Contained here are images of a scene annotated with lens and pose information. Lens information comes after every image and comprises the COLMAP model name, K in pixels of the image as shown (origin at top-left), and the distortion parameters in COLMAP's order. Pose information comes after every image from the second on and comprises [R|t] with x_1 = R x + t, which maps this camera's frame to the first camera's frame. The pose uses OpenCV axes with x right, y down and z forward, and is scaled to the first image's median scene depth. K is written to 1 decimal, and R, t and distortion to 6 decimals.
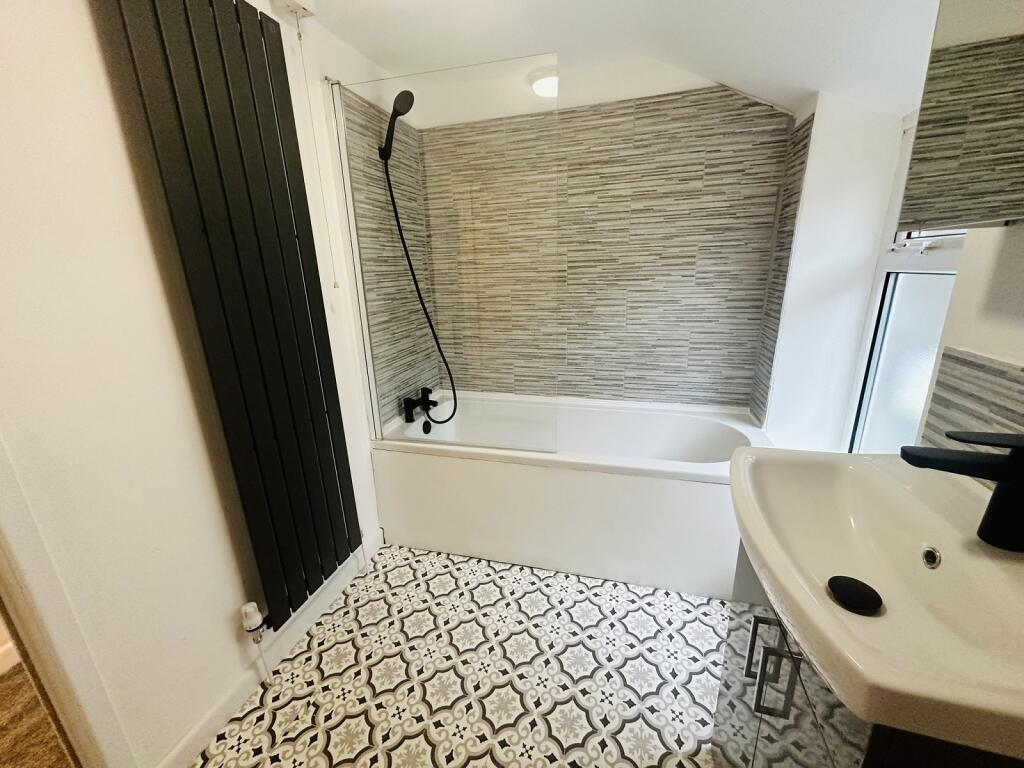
lens RADIAL K [[401.0, 0, 513.5], [0, 401.0, 385.2], [0, 0, 1]] dist [-0.020795, 0.001739]
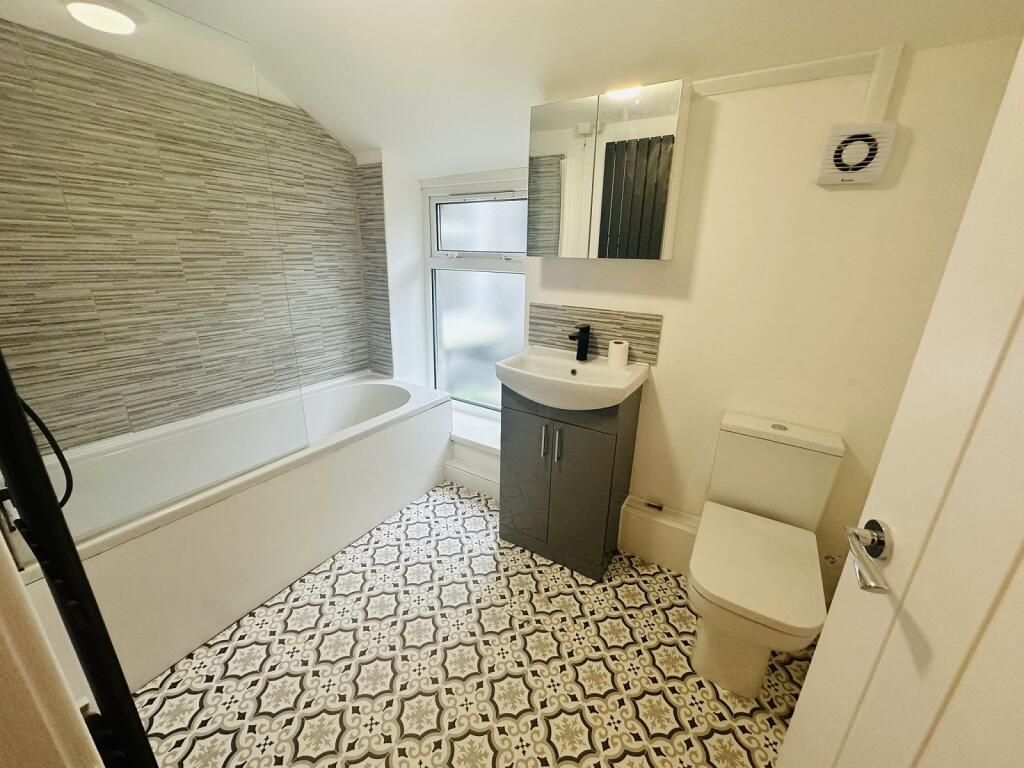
lens RADIAL K [[401.0, 0, 518.5], [0, 401.0, 383.9], [0, 0, 1]] dist [-0.020795, 0.001739]
pose [[0.256064, -0.257792, 0.931651, -0.538514], [0.233733, 0.951698, 0.199097, -0.047476], [-0.937977, 0.166775, 0.303950, 0.136192]]
